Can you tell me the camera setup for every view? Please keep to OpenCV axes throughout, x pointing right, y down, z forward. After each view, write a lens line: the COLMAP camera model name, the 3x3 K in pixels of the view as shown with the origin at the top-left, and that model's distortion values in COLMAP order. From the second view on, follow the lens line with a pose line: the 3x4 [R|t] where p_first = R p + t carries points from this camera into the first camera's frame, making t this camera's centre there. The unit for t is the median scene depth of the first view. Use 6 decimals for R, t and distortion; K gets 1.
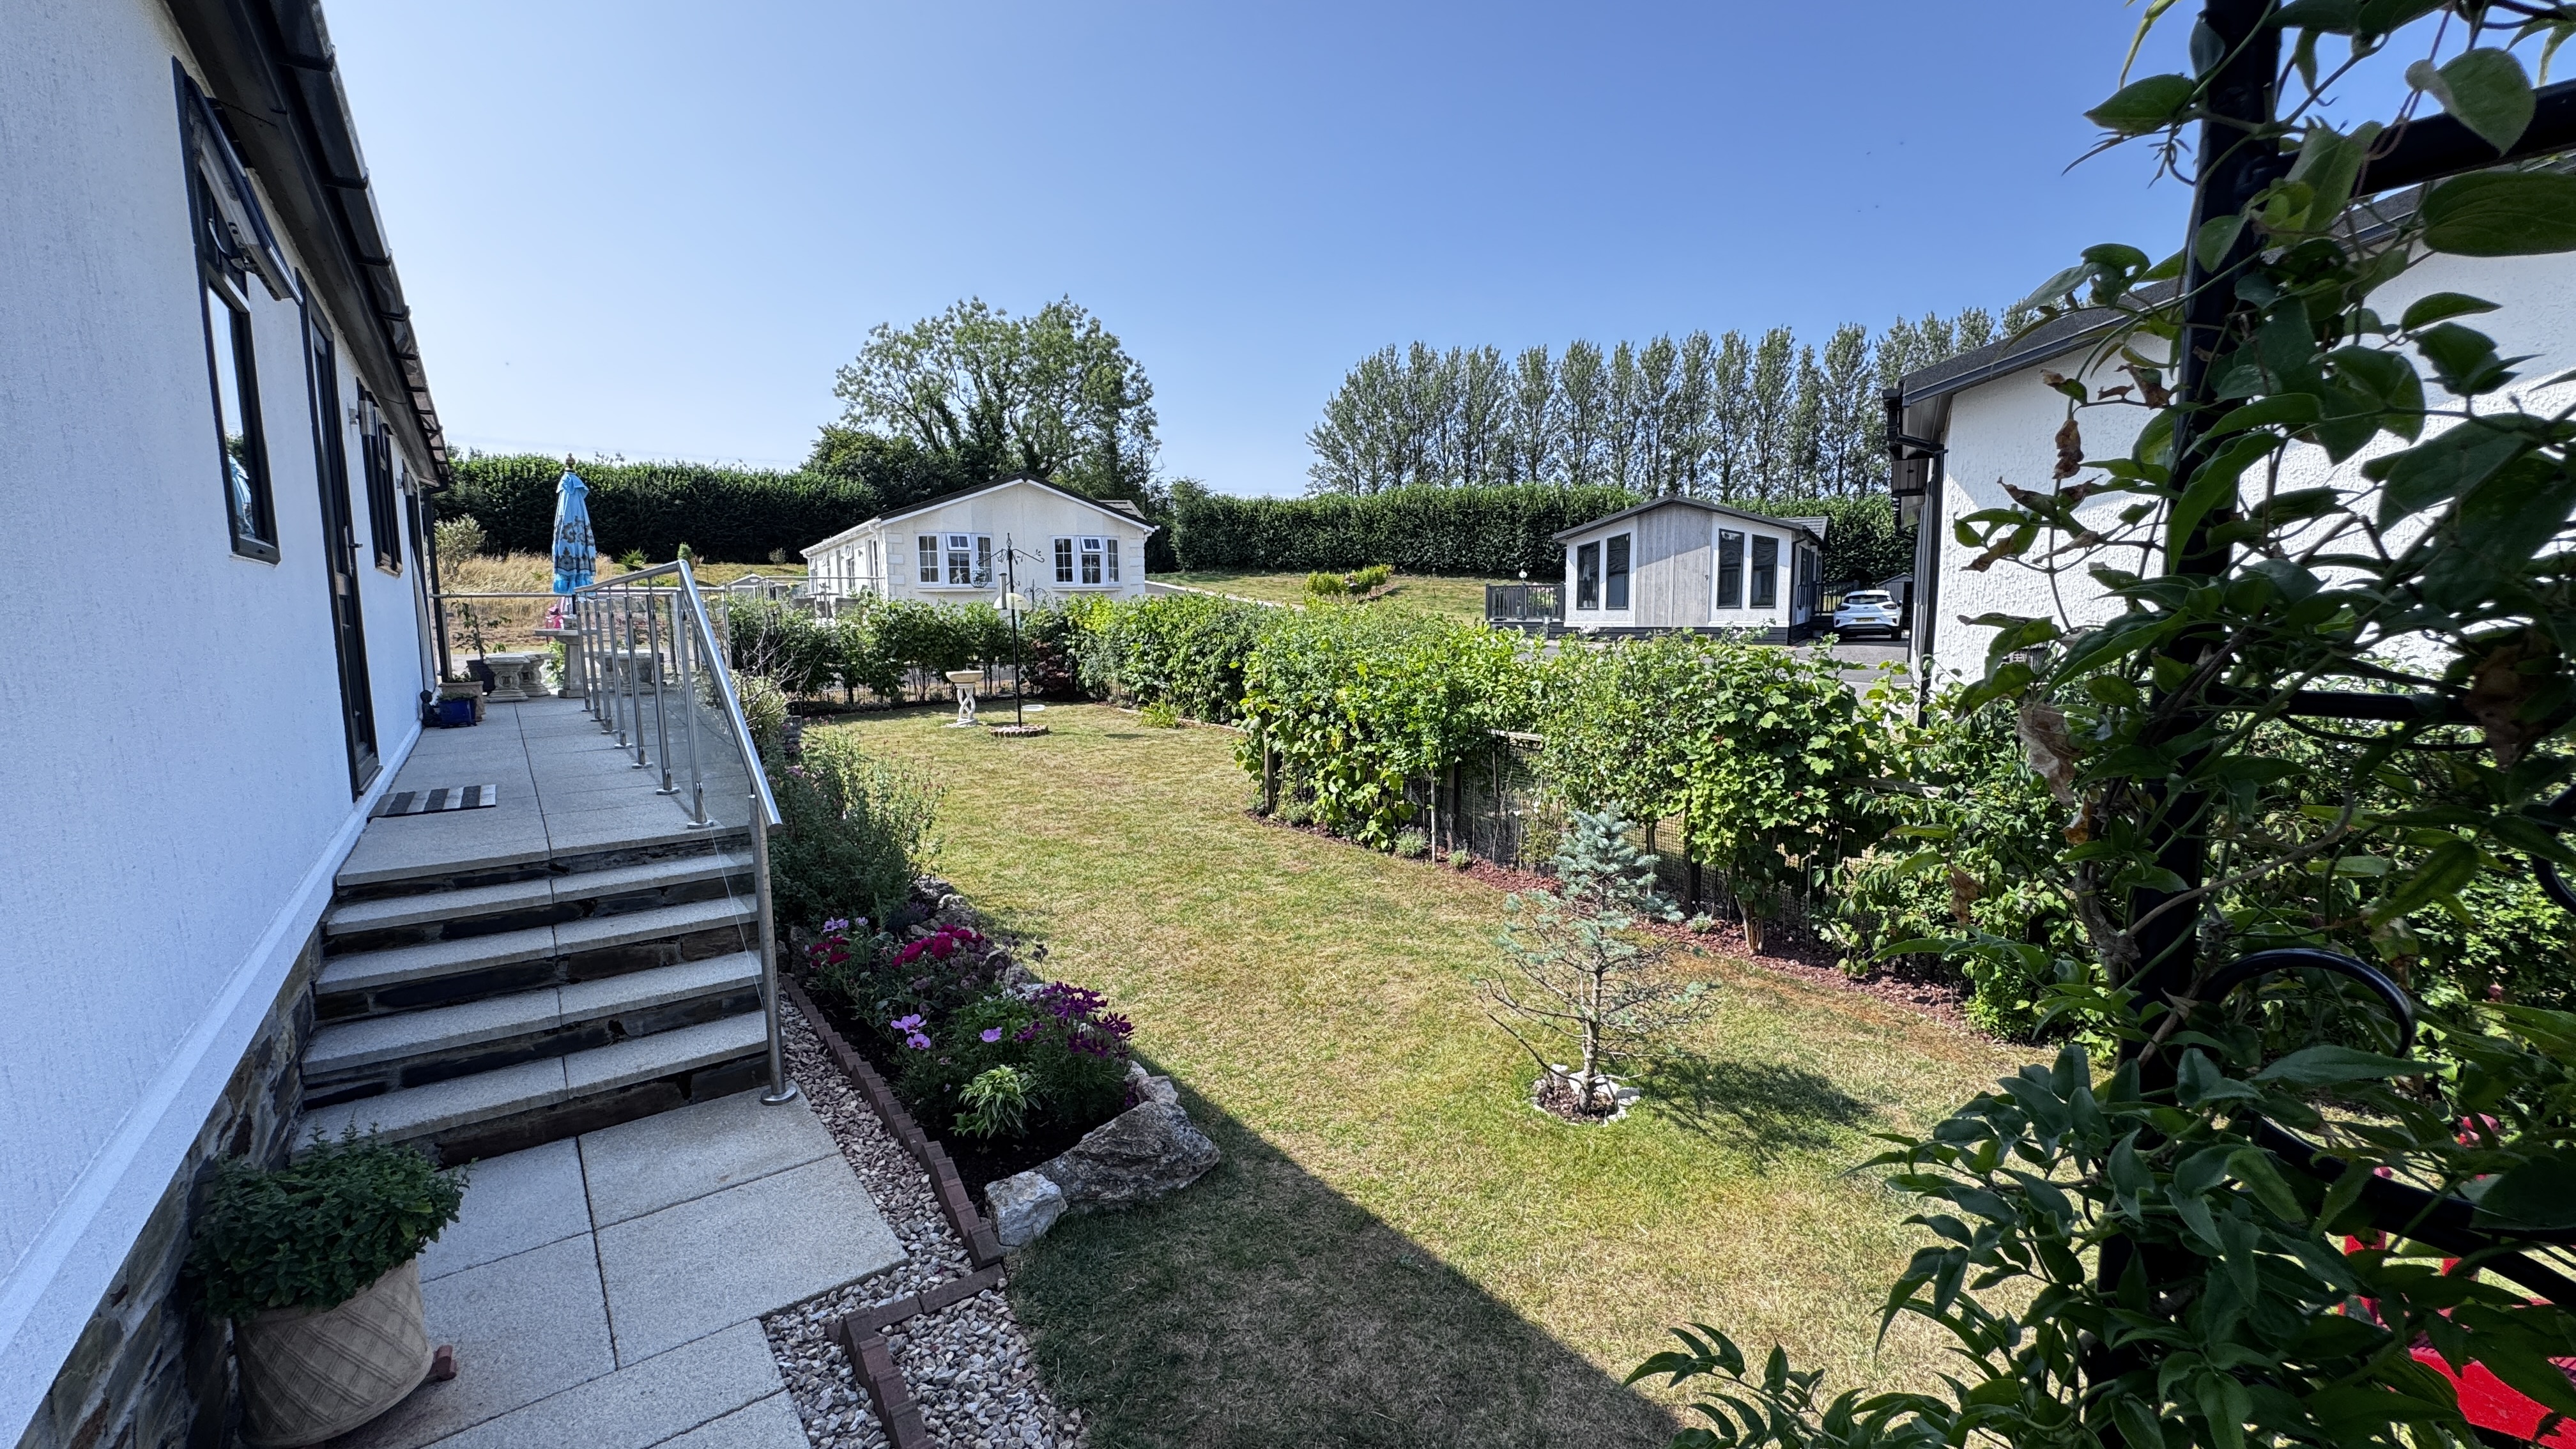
lens RADIAL K [[1021.7, 0, 1273.5], [0, 1021.7, 731.6], [0, 0, 1]] dist [0.000091, -0.000771]
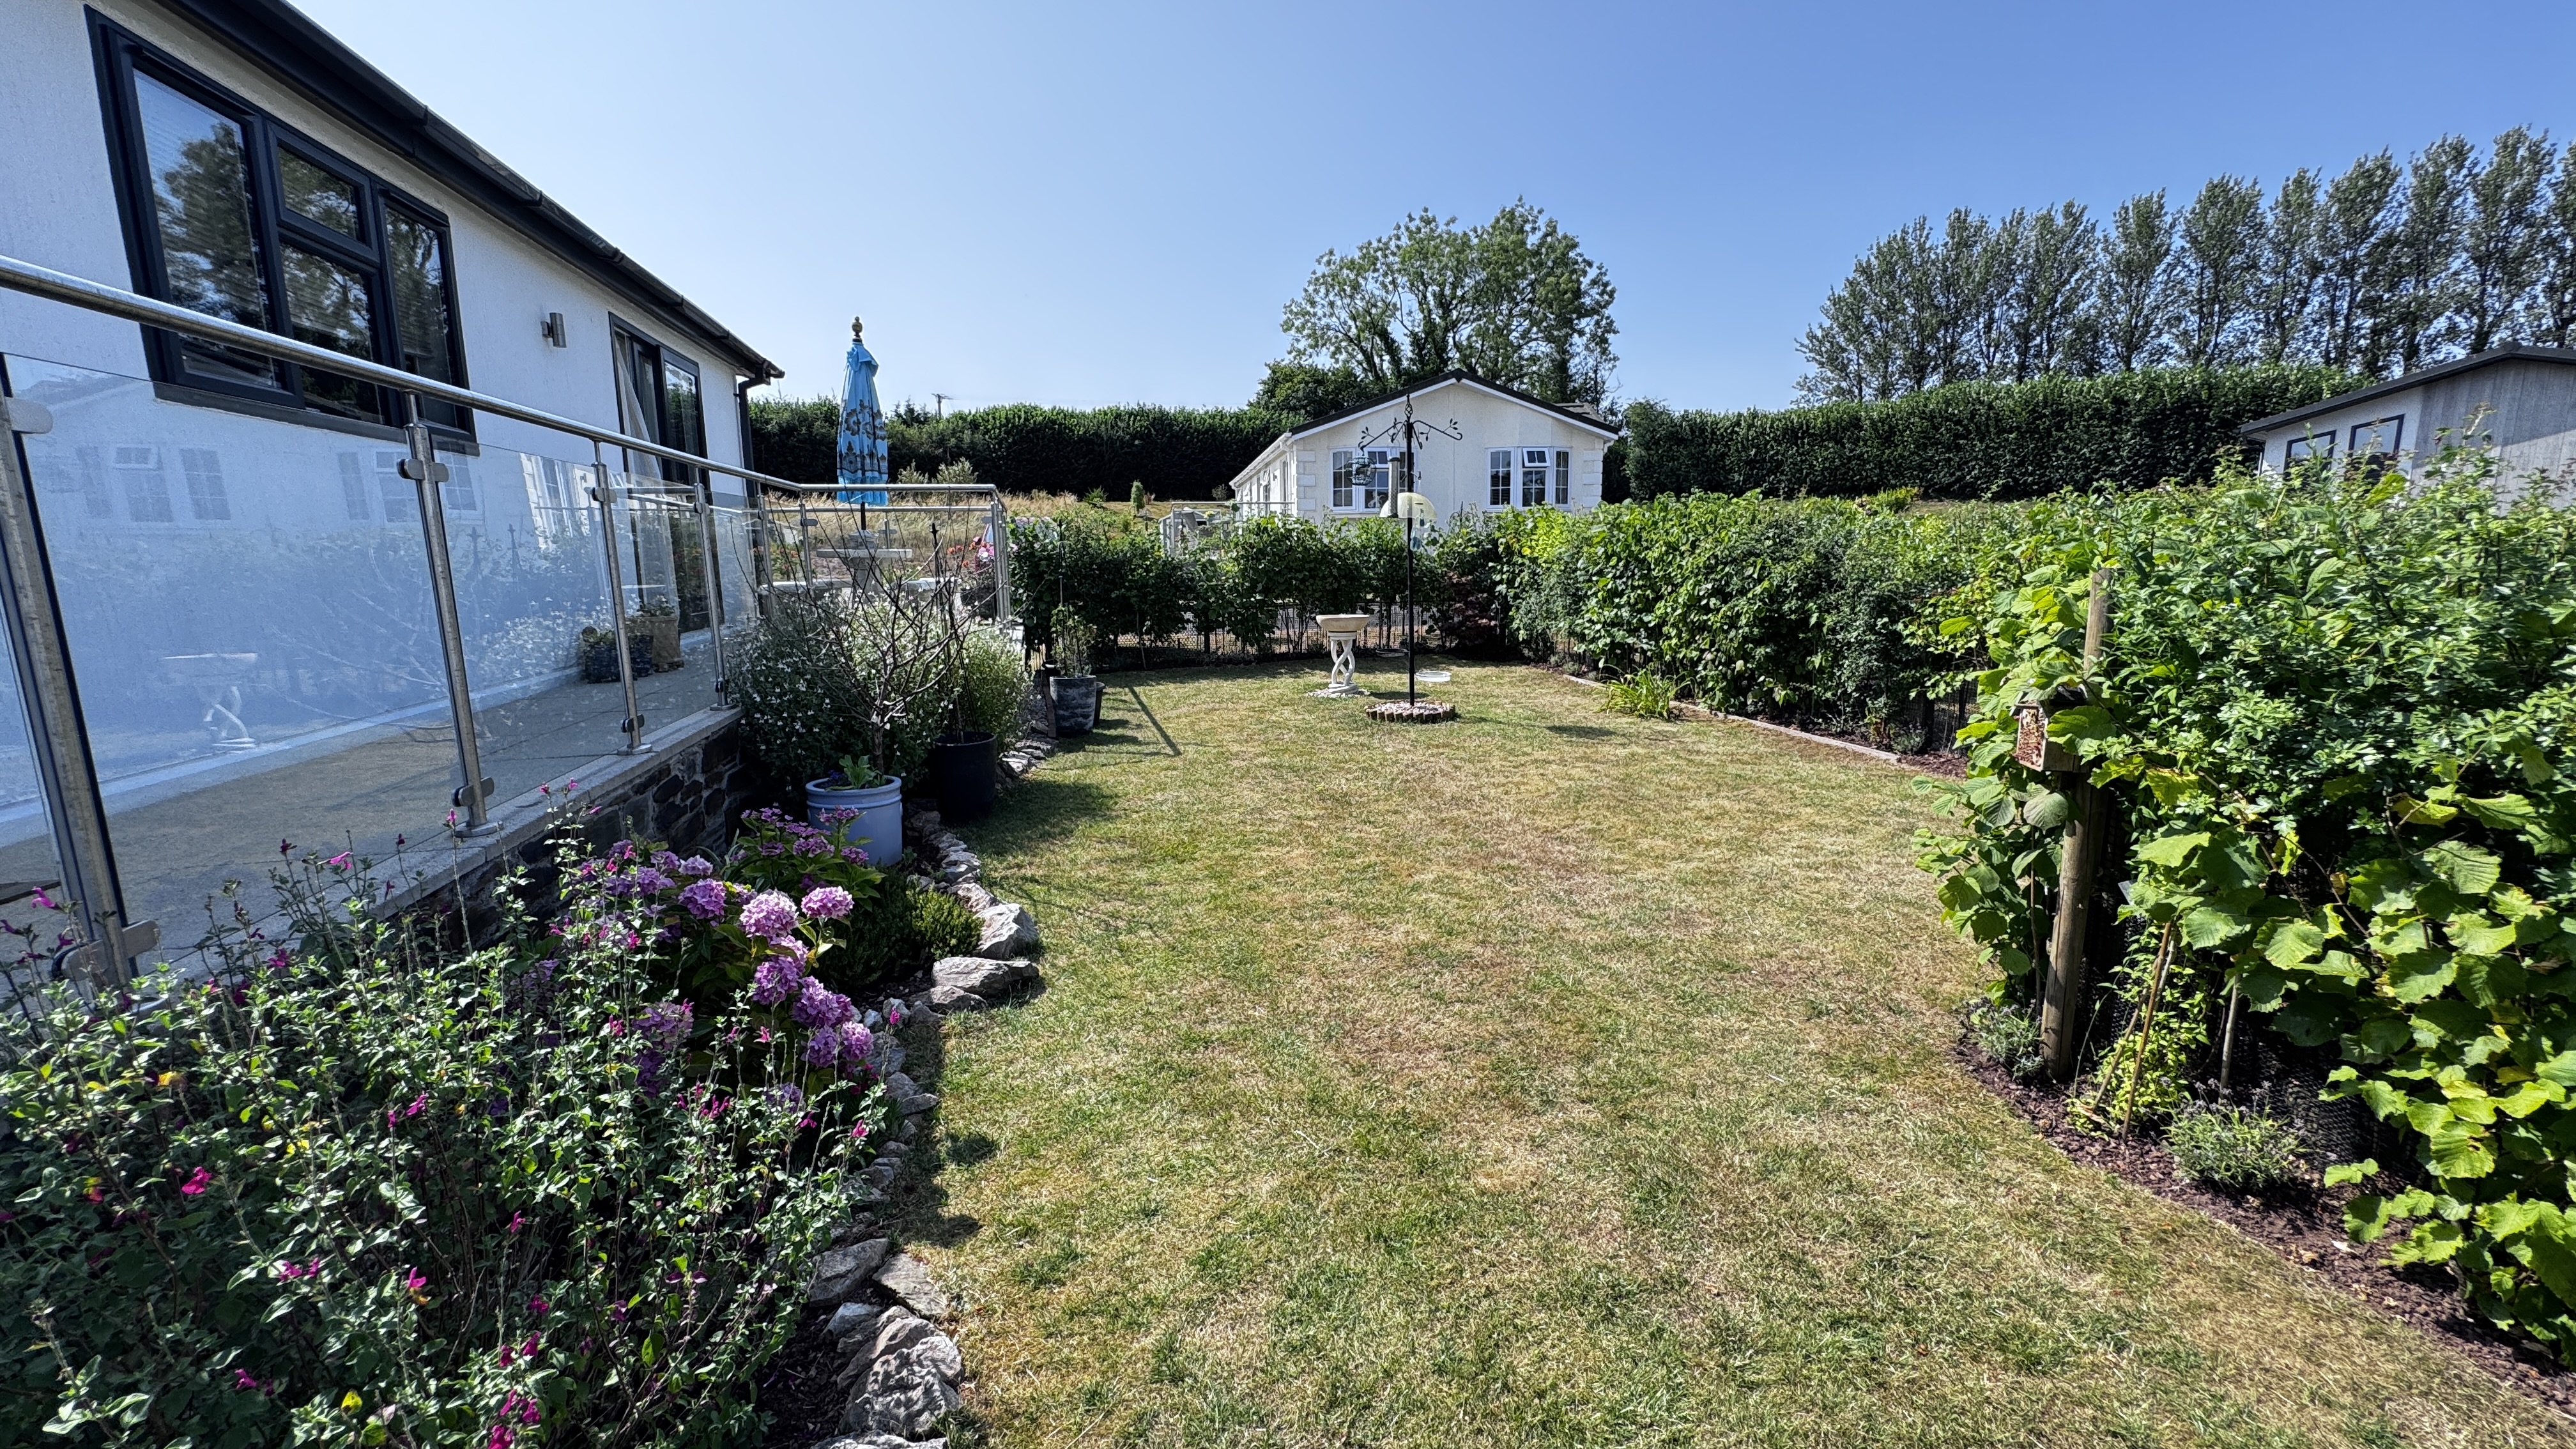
lens RADIAL K [[1021.7, 0, 1294.6], [0, 1021.7, 718.4], [0, 0, 1]] dist [0.000091, -0.000771]
pose [[0.922000, 0.062951, -0.382039, -0.013703], [-0.045738, 0.997494, 0.053980, -0.005271], [0.384480, -0.032296, 0.922568, 0.073732]]
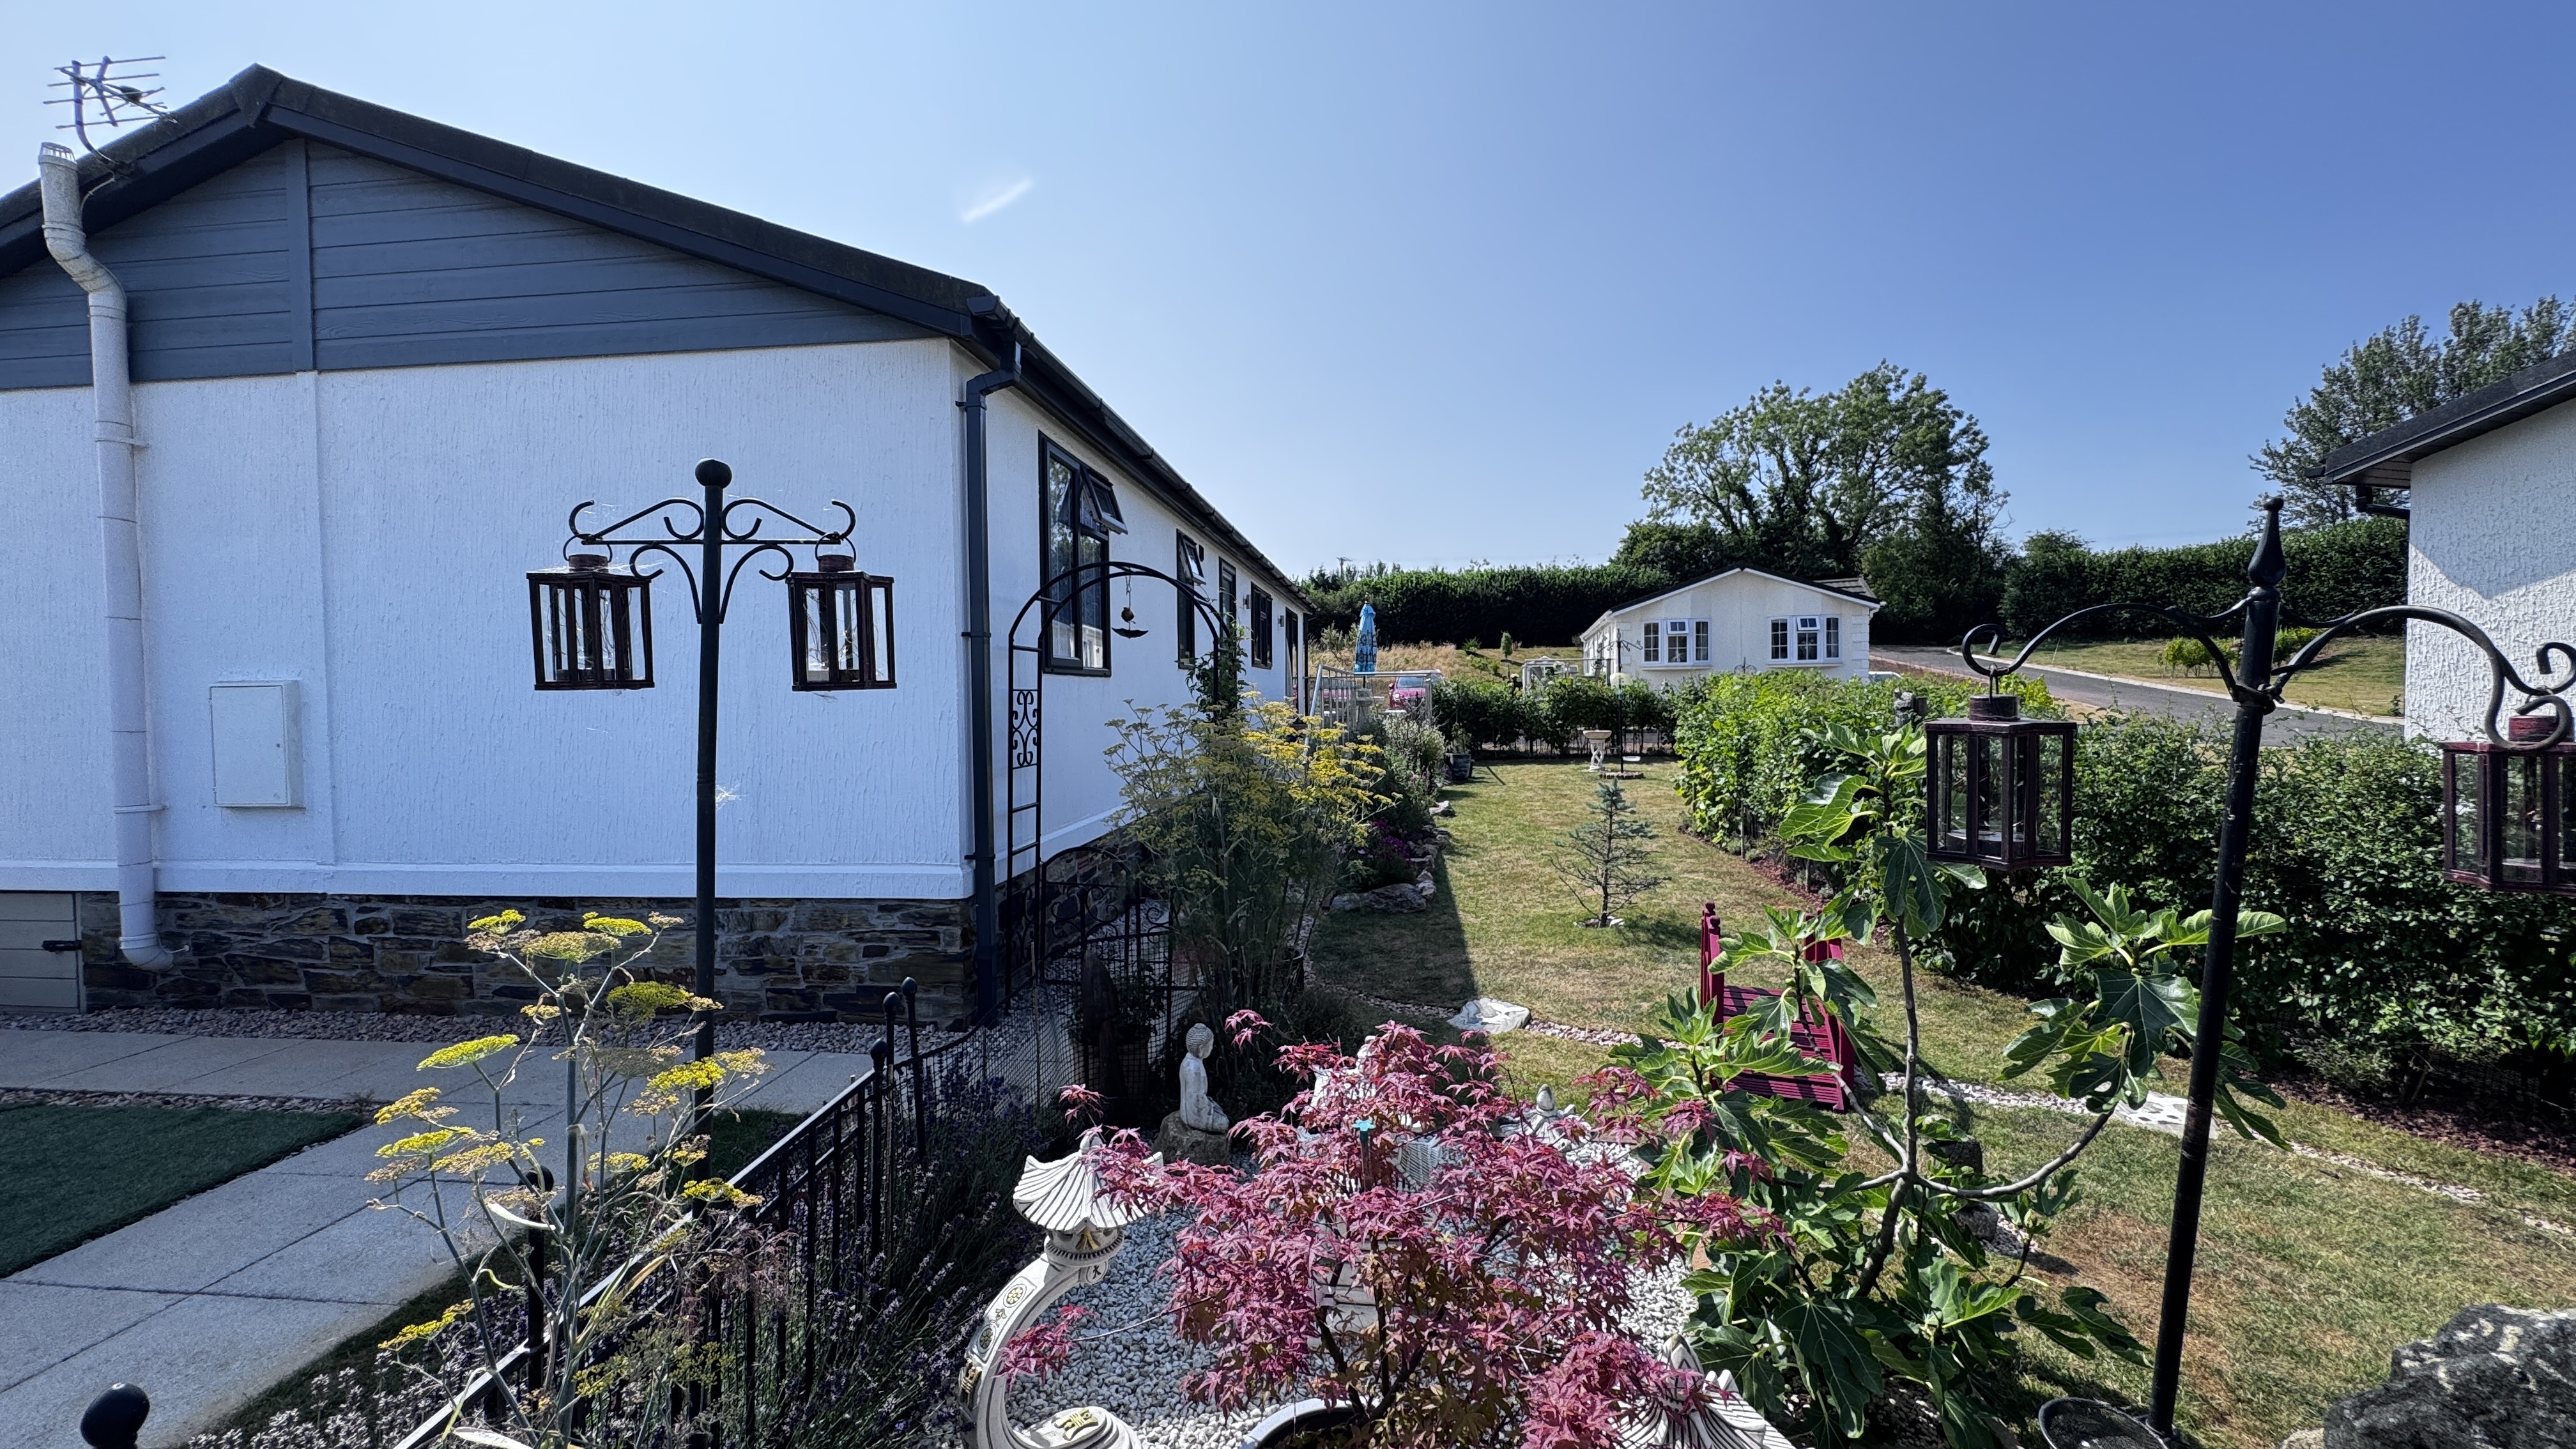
lens RADIAL K [[1021.7, 0, 1289.2], [0, 1021.7, 728.6], [0, 0, 1]] dist [0.000091, -0.000771]
pose [[0.724124, 0.028013, -0.689101, 0.068201], [-0.080286, 0.995805, -0.043886, 0.006113], [0.684981, 0.087104, 0.723335, -0.050916]]
